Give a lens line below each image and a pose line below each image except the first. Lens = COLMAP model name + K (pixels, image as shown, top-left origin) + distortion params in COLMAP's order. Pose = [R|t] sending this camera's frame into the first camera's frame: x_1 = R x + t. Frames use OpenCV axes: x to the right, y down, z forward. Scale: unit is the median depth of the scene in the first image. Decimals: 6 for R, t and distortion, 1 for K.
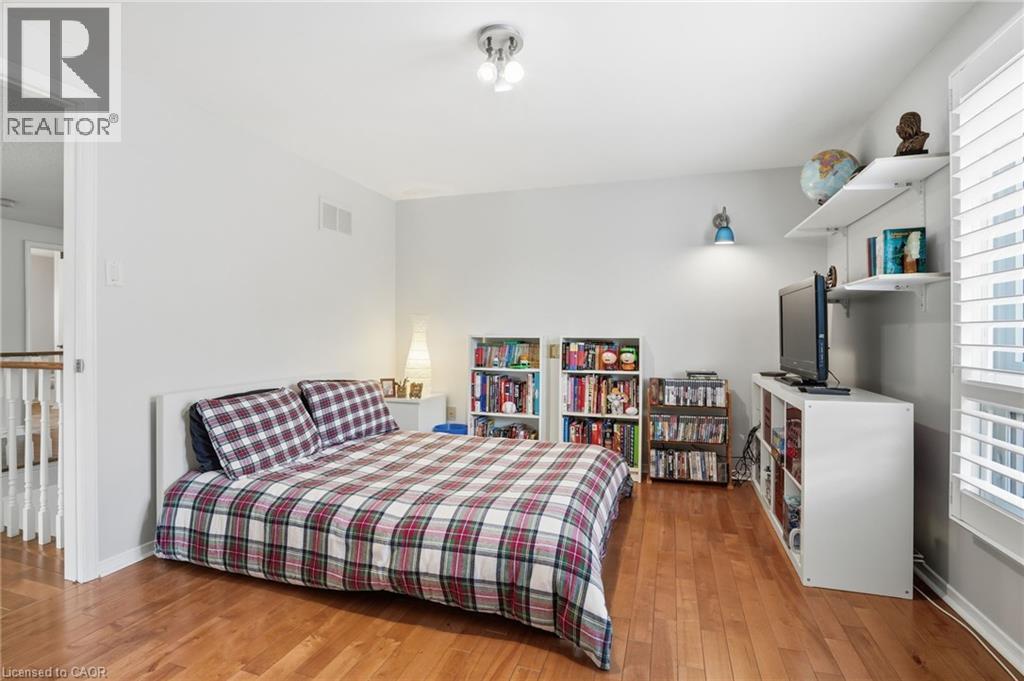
lens RADIAL K [[499.0, 0, 515.9], [0, 499.0, 336.4], [0, 0, 1]] dist [-0.002436, -0.000040]
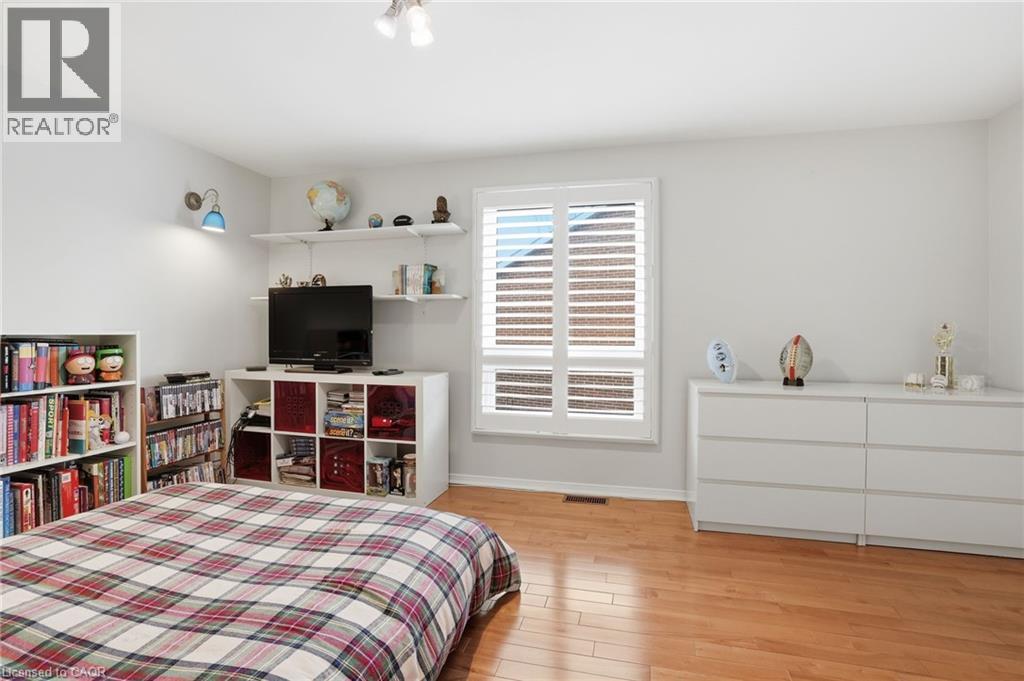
lens RADIAL K [[499.0, 0, 516.8], [0, 499.0, 338.0], [0, 0, 1]] dist [-0.002436, -0.000040]
pose [[-0.054761, -0.013464, 0.998409, -0.510189], [-0.000575, 0.999909, 0.013452, -0.001491], [-0.998499, 0.000162, -0.054763, 0.487920]]
